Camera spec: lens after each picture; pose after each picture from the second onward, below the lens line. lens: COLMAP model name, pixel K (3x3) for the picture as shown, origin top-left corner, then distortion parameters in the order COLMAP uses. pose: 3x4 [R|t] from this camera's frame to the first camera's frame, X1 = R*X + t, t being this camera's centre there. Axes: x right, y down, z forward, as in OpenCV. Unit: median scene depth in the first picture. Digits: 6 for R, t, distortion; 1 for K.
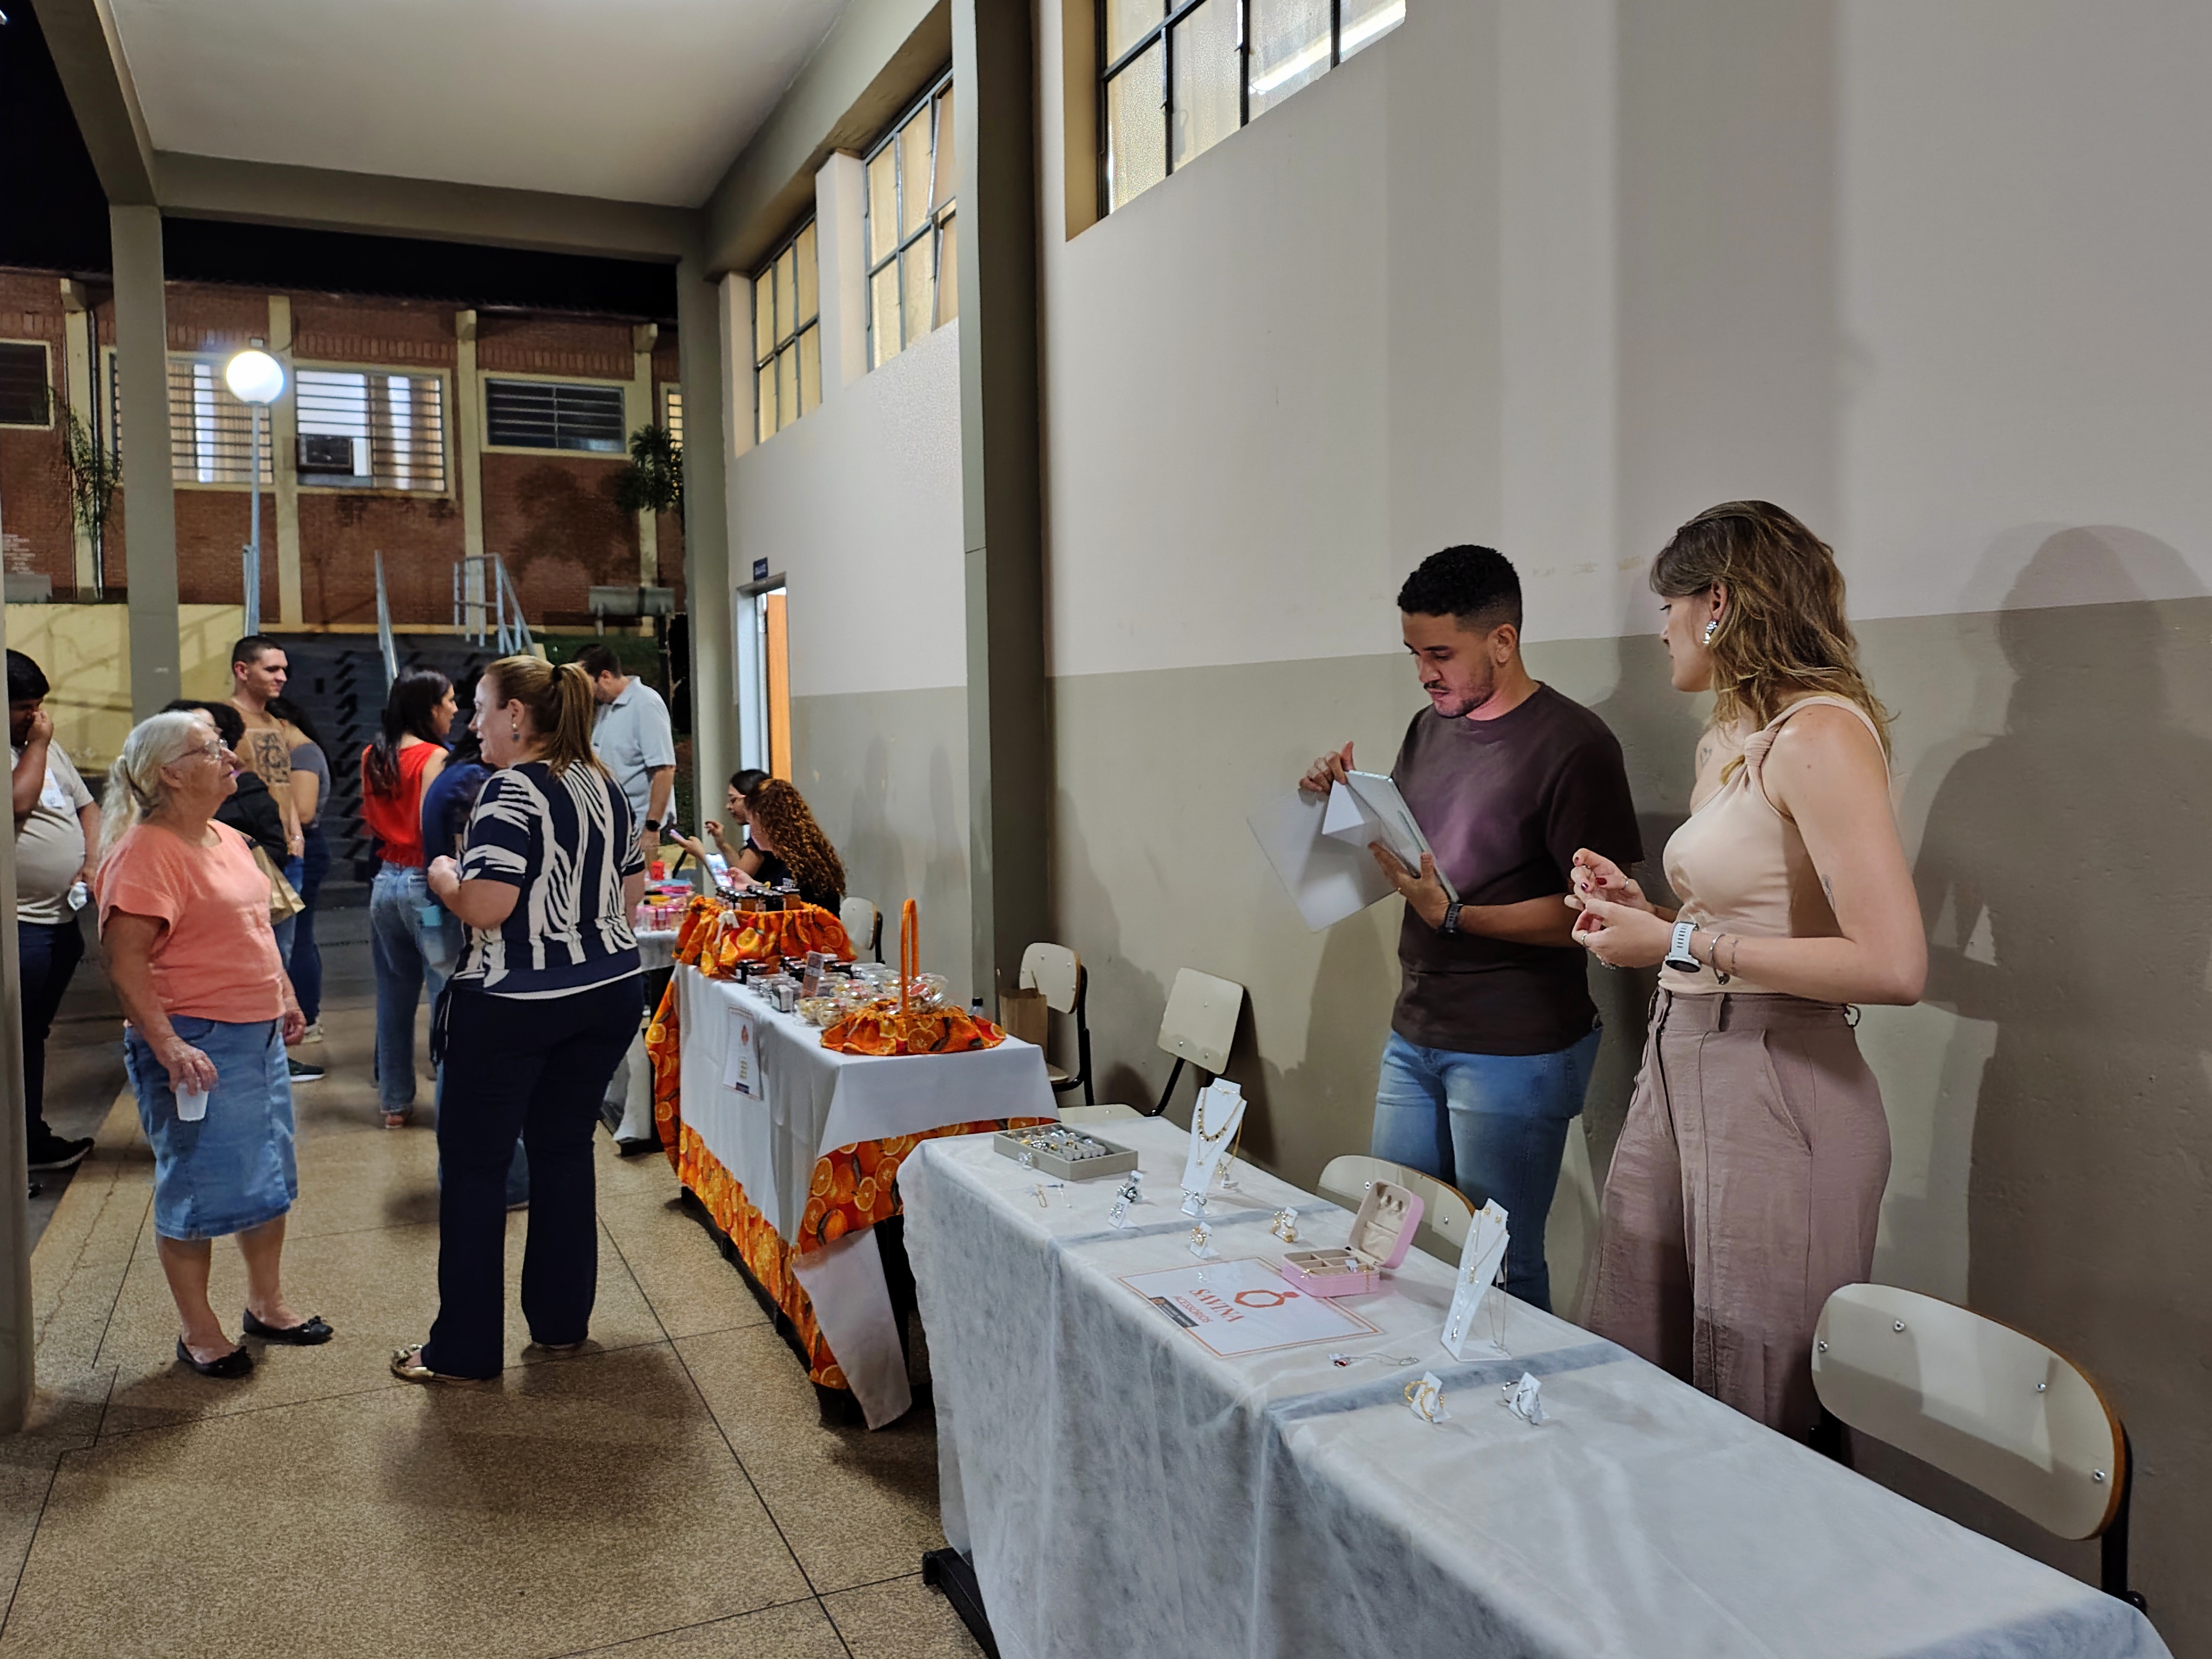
lens RADIAL K [[1656.5, 0, 1091.0], [0, 1656.5, 788.3], [0, 0, 1]] dist [0.085036, -0.130869]
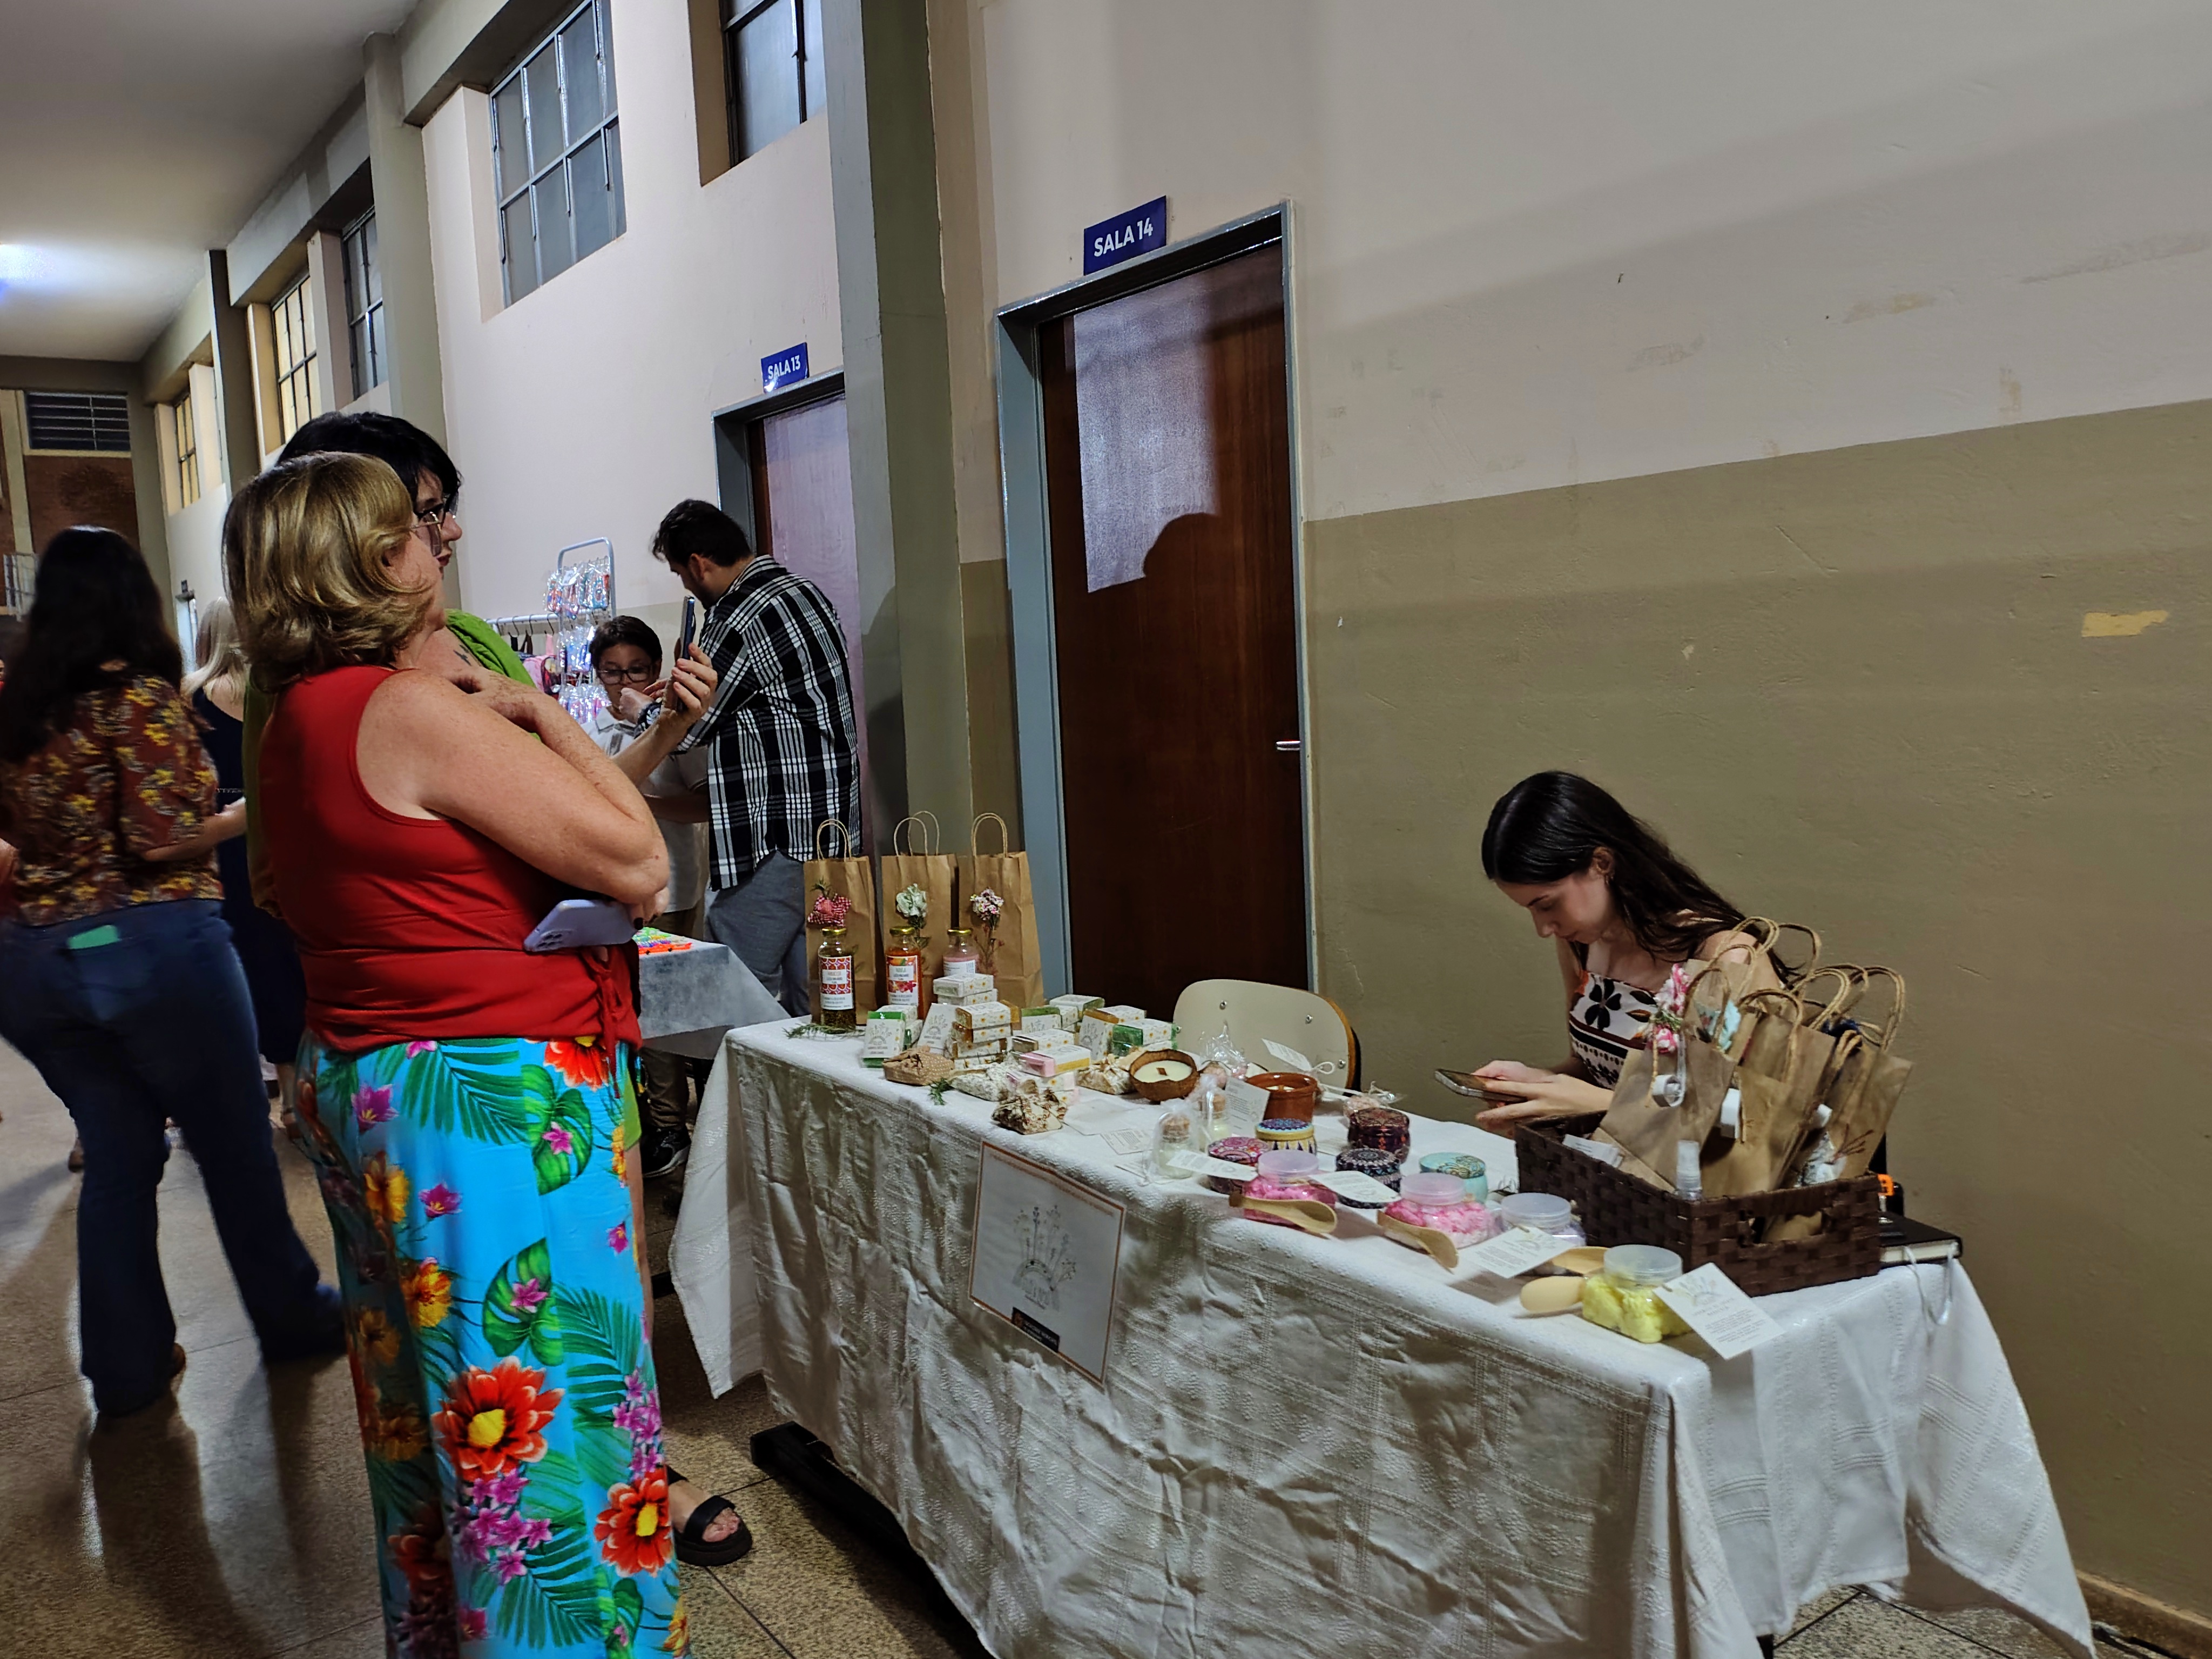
lens RADIAL K [[1614.2, 0, 1107.5], [0, 1614.2, 828.5], [0, 0, 1]] dist [0.005108, 0.001412]
pose [[0.975918, -0.051510, 0.211968, 0.446611], [0.038290, 0.997084, 0.066008, 0.052744], [-0.214750, -0.056302, 0.975045, -1.034032]]
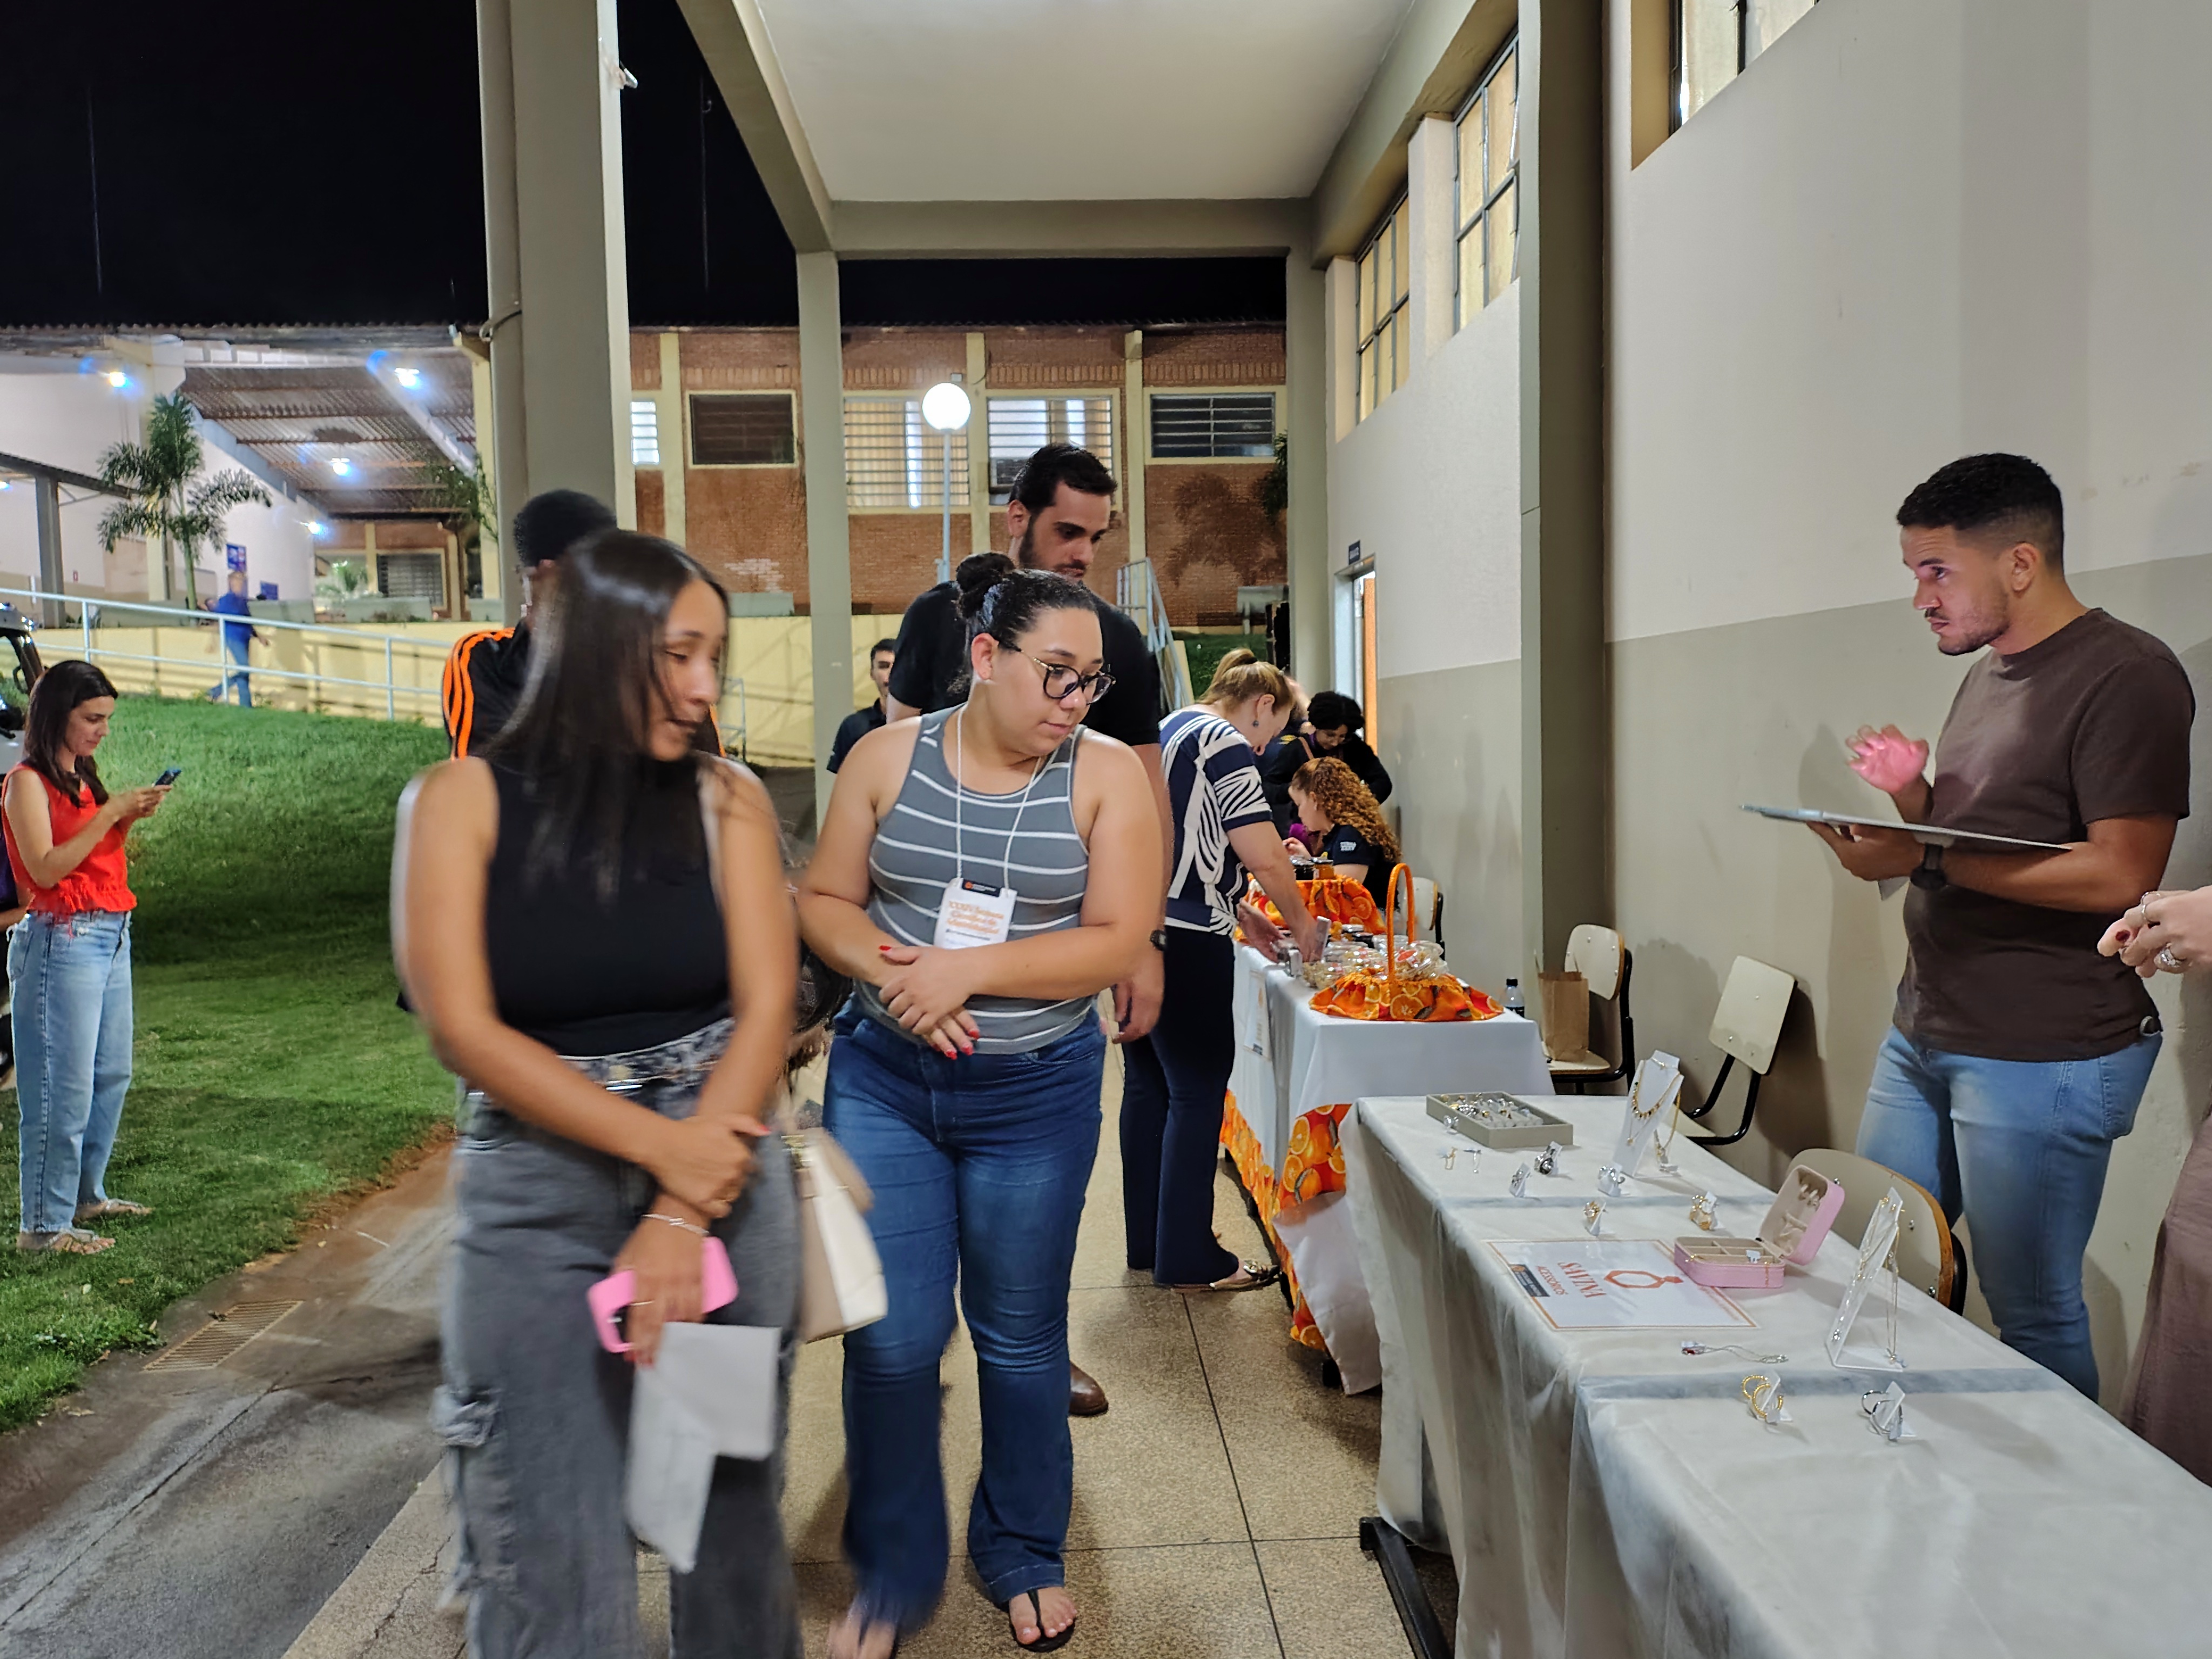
lens RADIAL K [[1661.5, 0, 1131.5], [0, 1661.5, 819.8], [0, 0, 1]] dist [0.092316, -0.176032]
pose [[0.932408, 0.015339, -0.361081, 0.050638], [-0.008627, 0.999759, 0.020191, 0.012332], [0.361304, -0.015711, 0.932316, 0.017694]]
